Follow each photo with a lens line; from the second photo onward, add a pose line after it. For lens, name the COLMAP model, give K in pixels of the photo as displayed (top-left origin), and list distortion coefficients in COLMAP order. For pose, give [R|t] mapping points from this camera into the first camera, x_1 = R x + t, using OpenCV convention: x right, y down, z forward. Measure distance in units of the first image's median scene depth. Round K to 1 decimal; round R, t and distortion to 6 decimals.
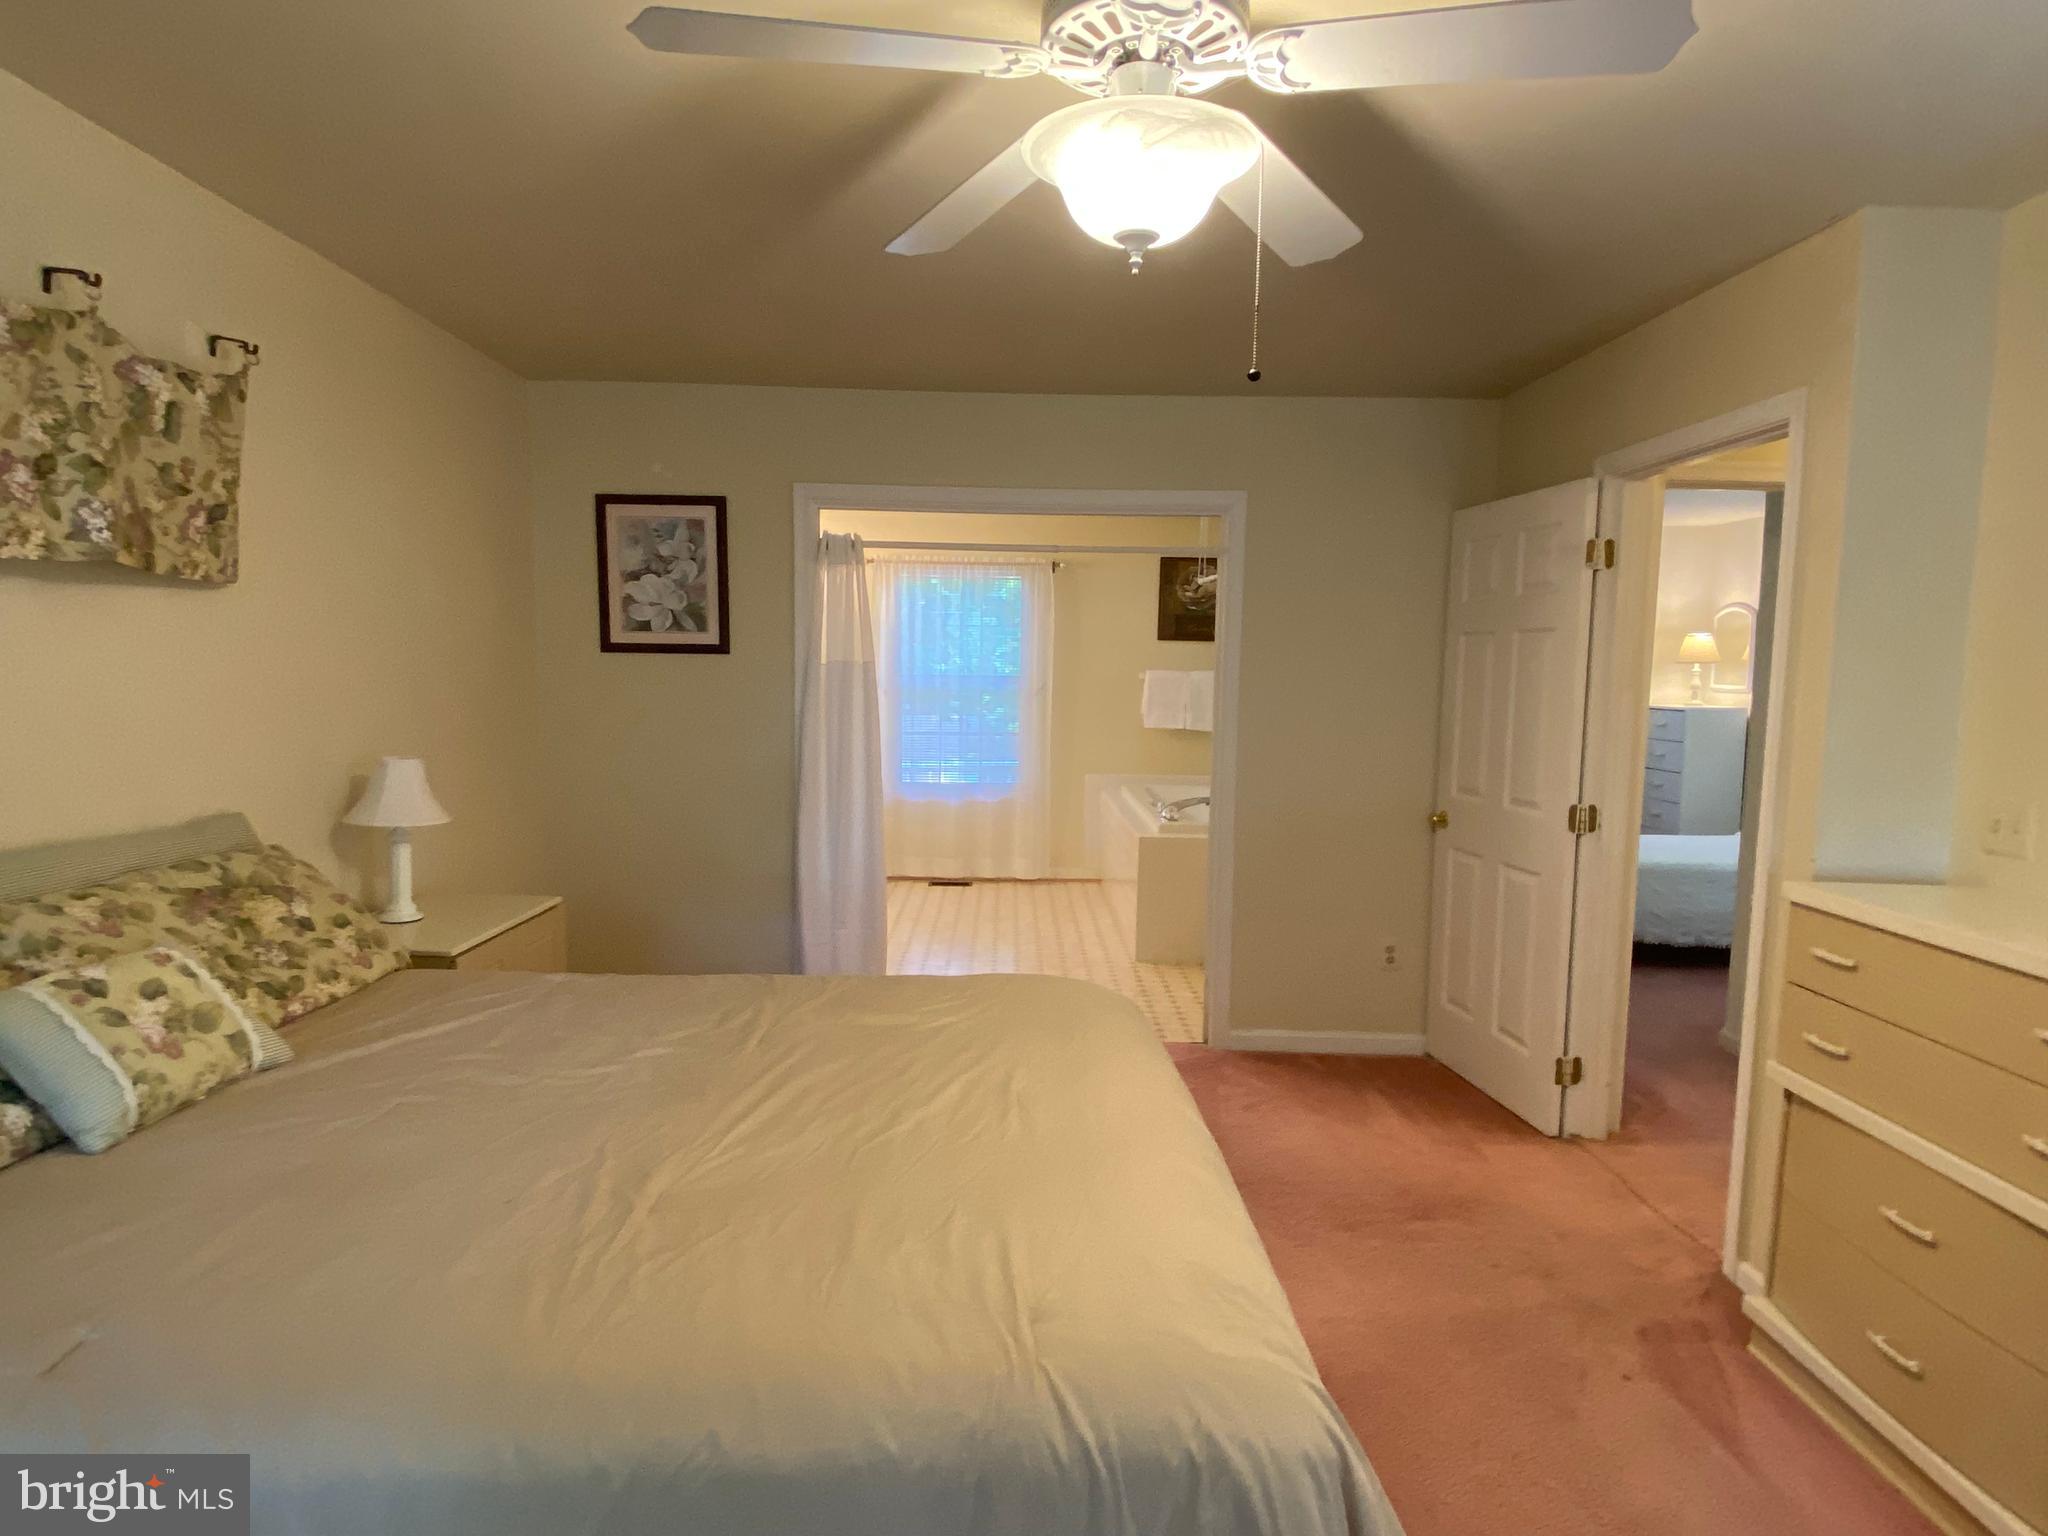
lens RADIAL K [[1094.1, 0, 1026.8], [0, 1094.1, 766.8], [0, 0, 1]] dist [0.022699, -0.029592]
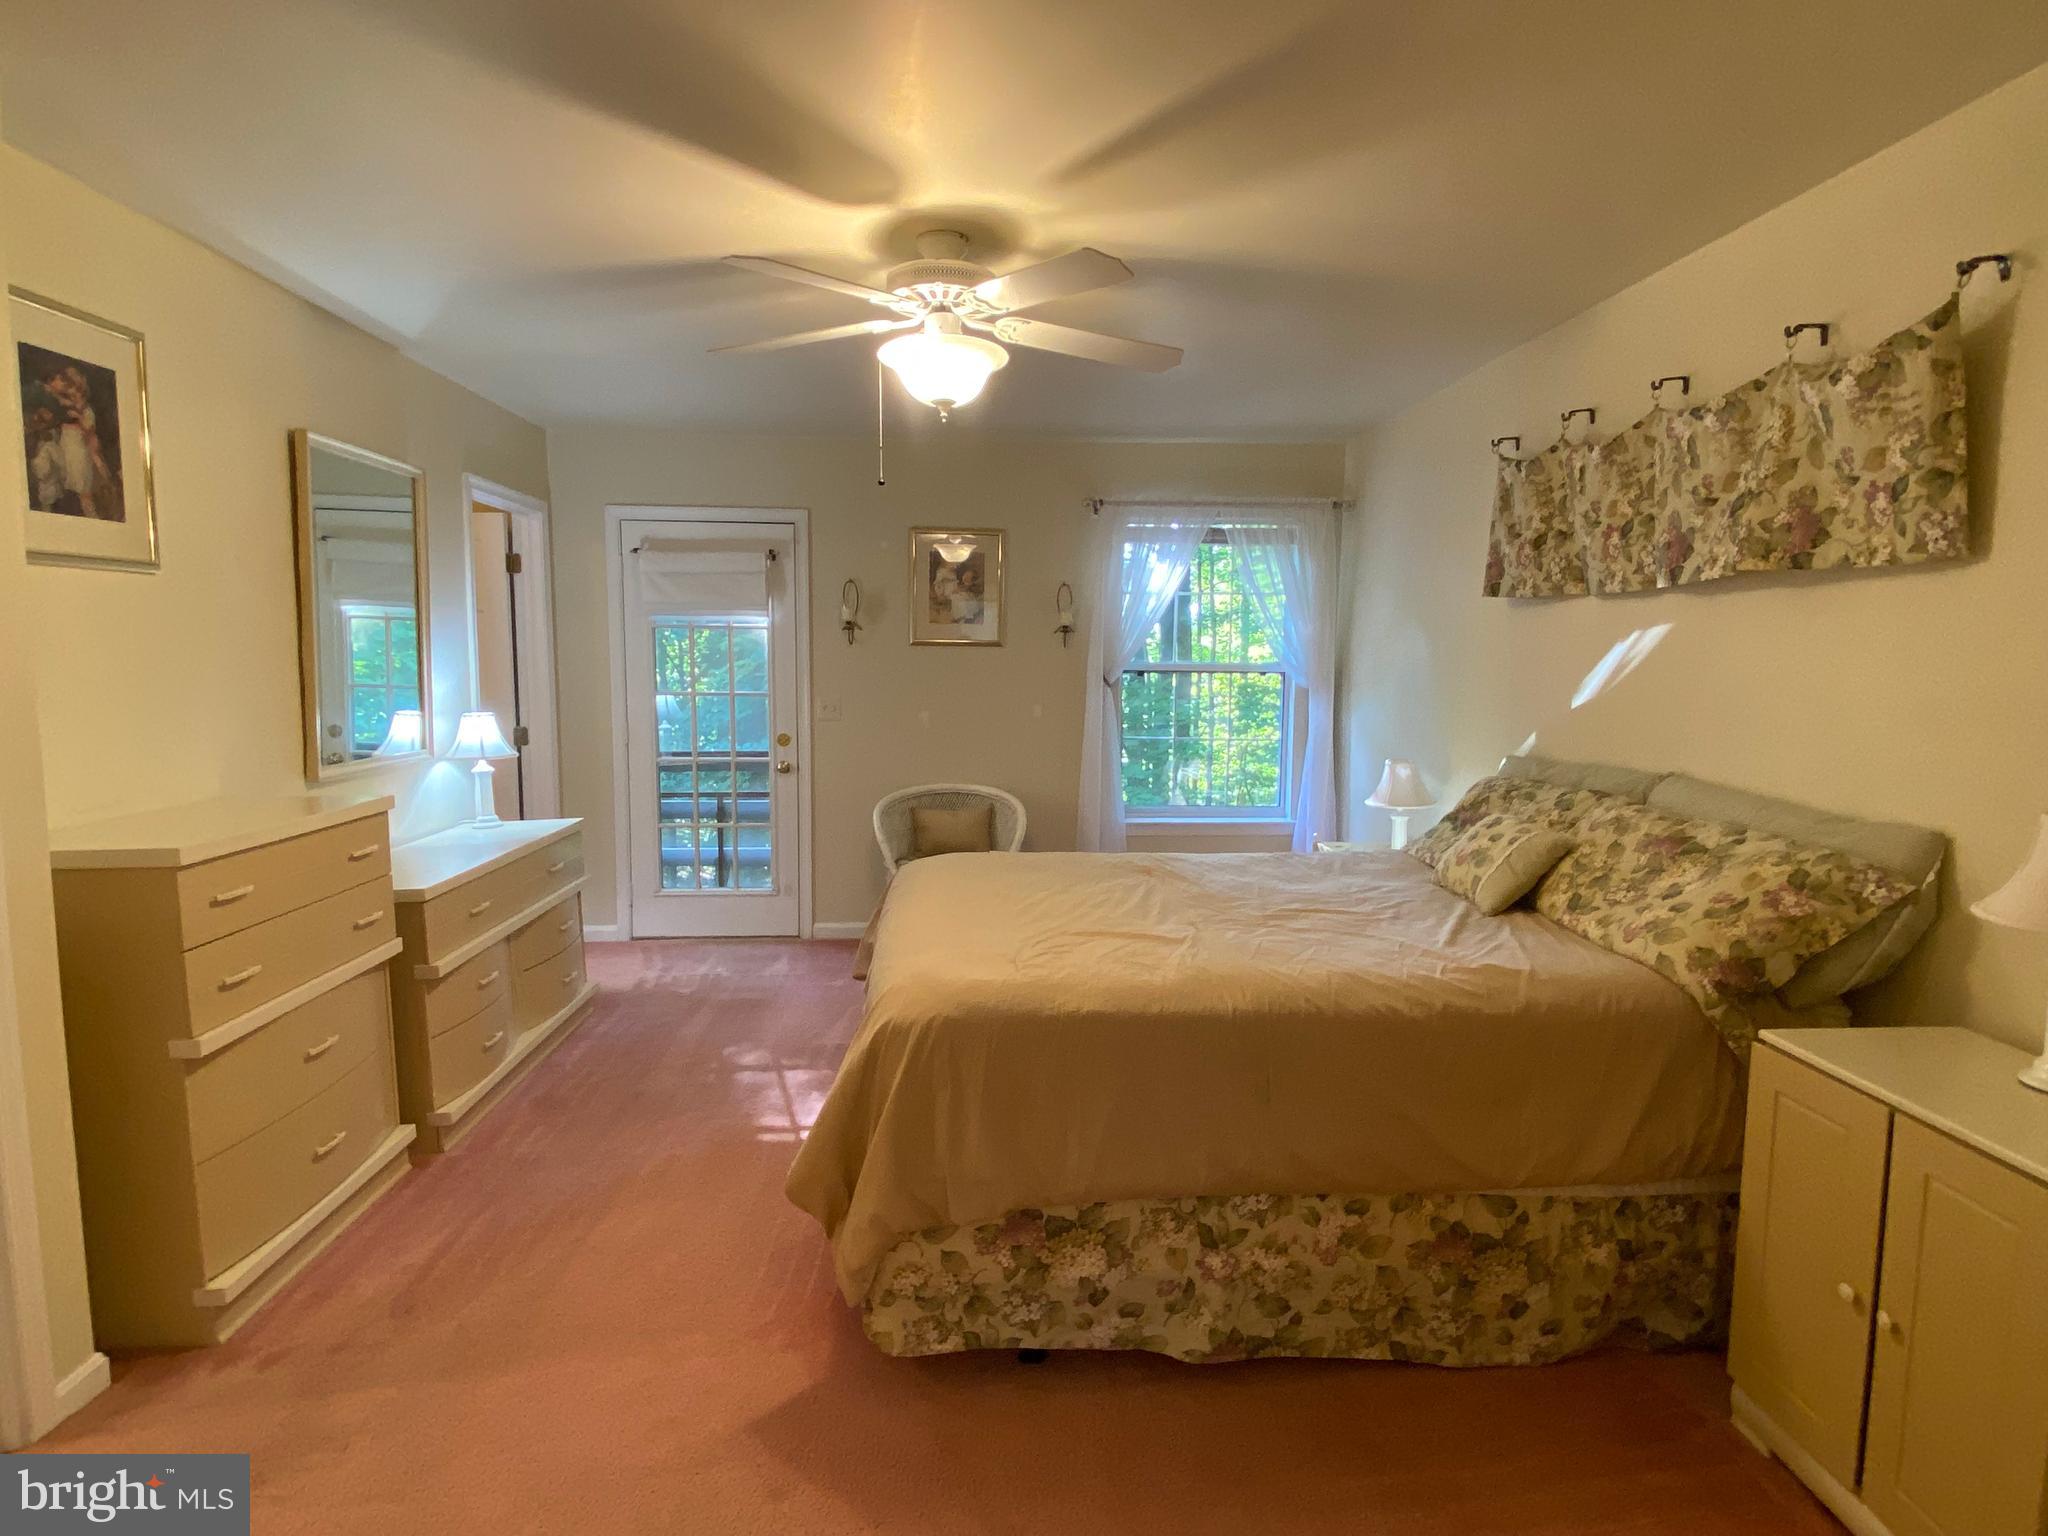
lens RADIAL K [[1094.1, 0, 1026.8], [0, 1094.1, 766.8], [0, 0, 1]] dist [0.022699, -0.029592]
pose [[-0.998918, -0.019911, -0.042026, 0.017851], [-0.027603, 0.981154, 0.191245, -0.158424], [0.037426, 0.192198, -0.980642, 1.913566]]
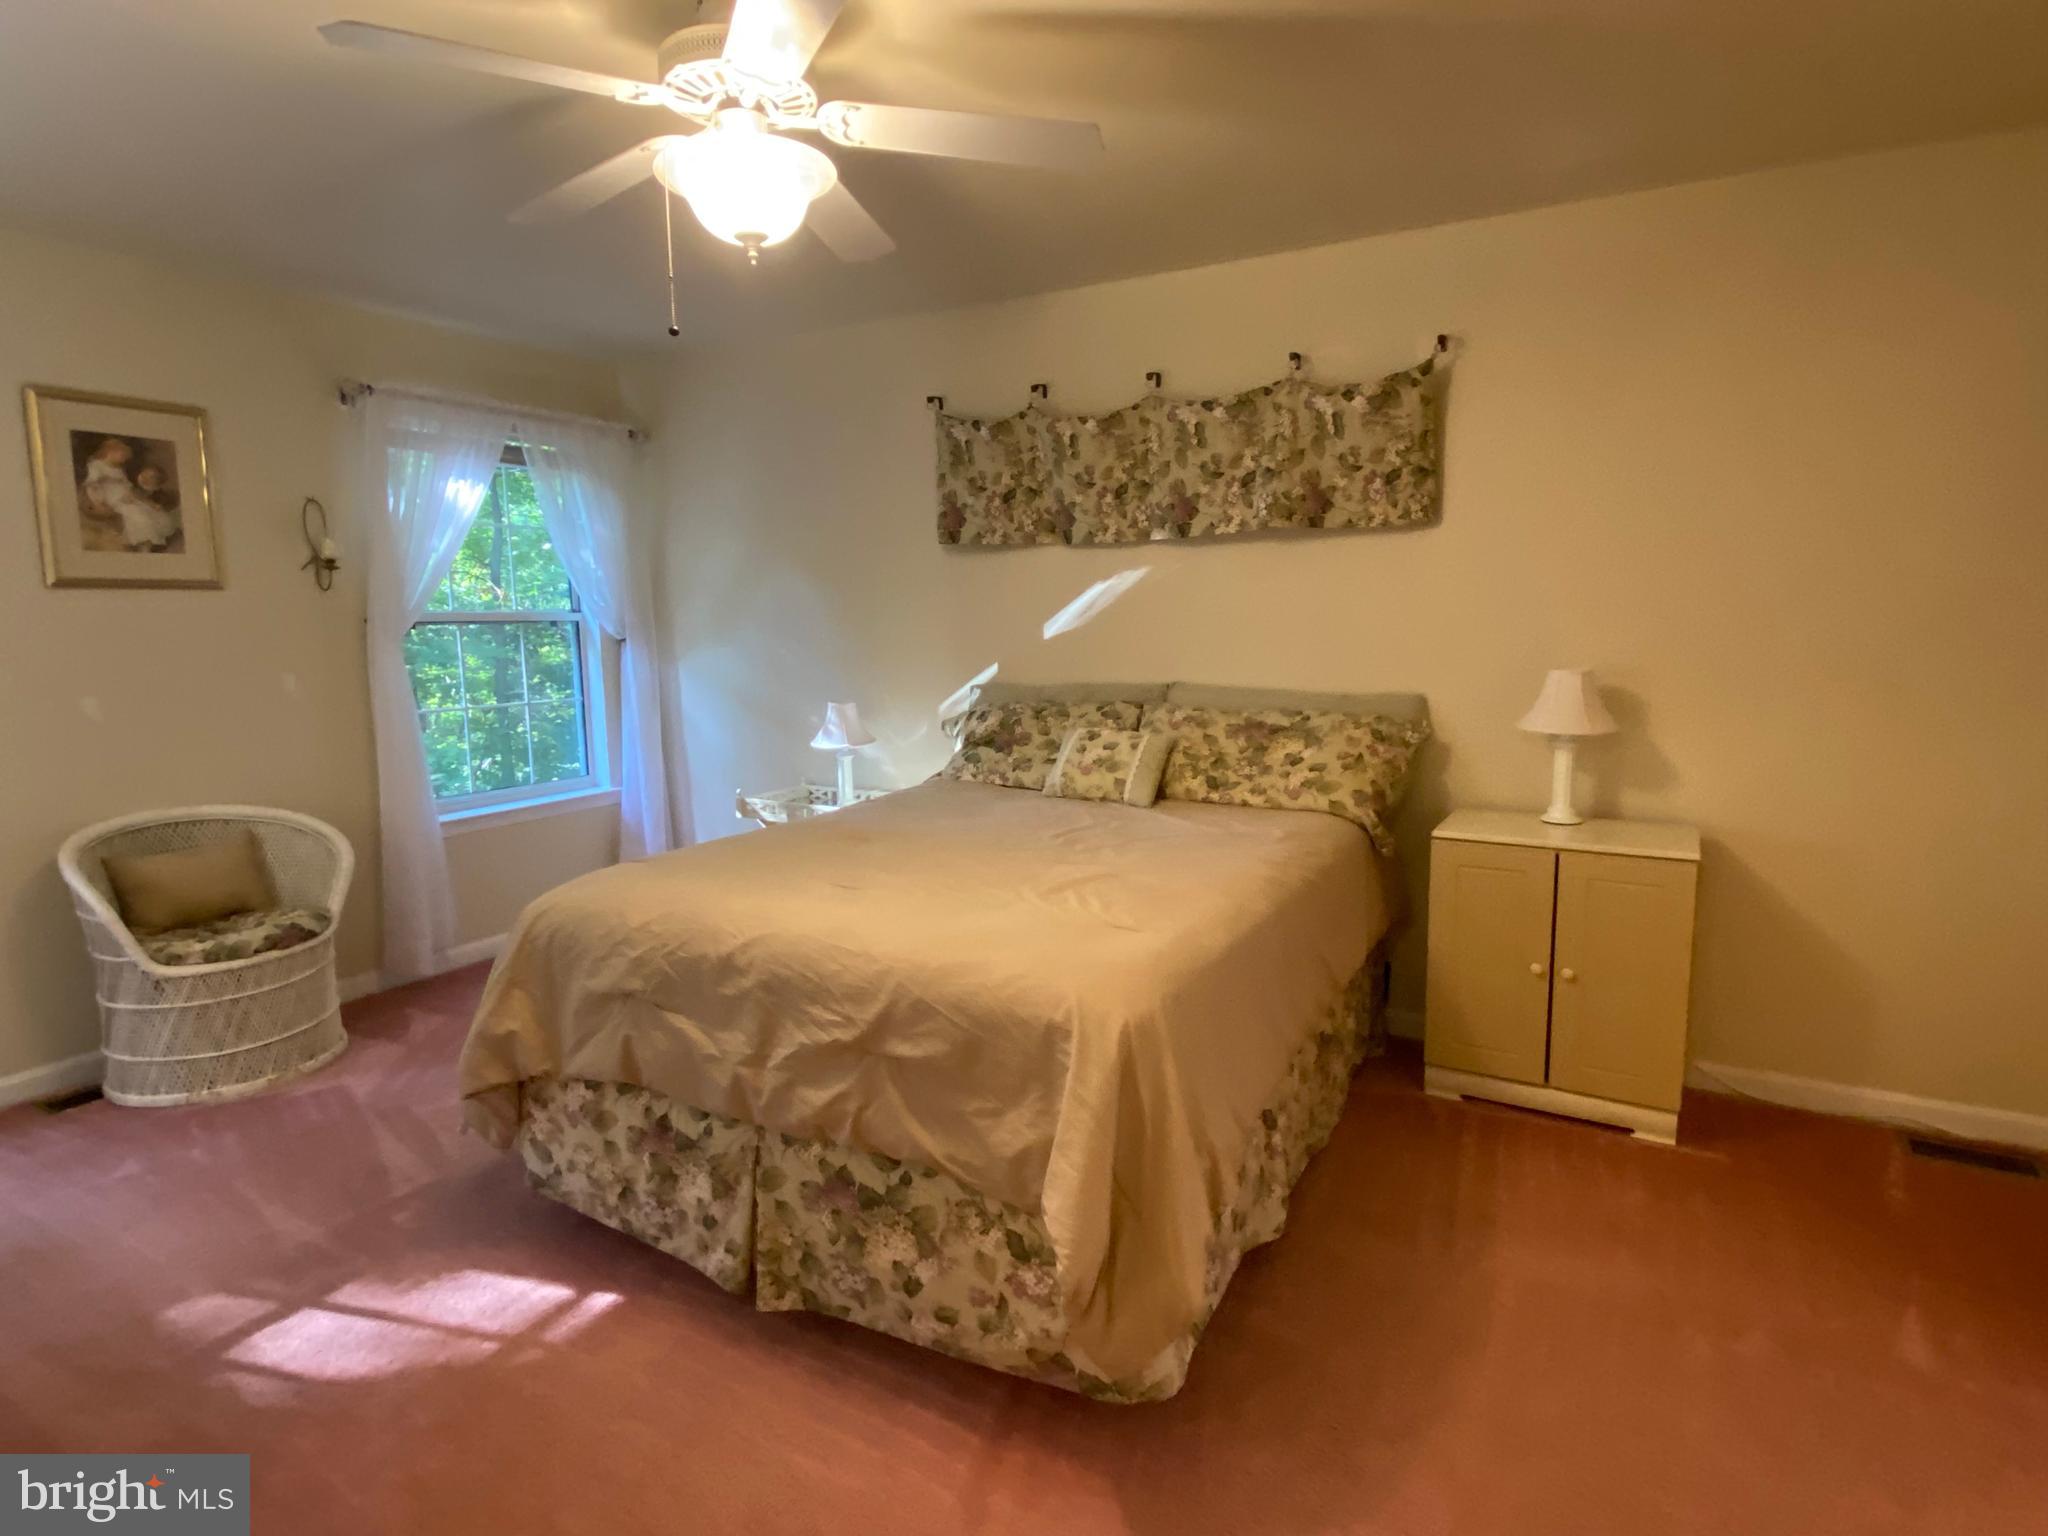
lens RADIAL K [[1086.1, 0, 1021.8], [0, 1086.1, 768.3], [0, 0, 1]] dist [0.103763, -0.105211]
pose [[-0.501279, 0.110560, -0.858193, 0.762805], [-0.075726, 0.982393, 0.170793, -0.068257], [0.861966, 0.150602, -0.484081, 1.335736]]
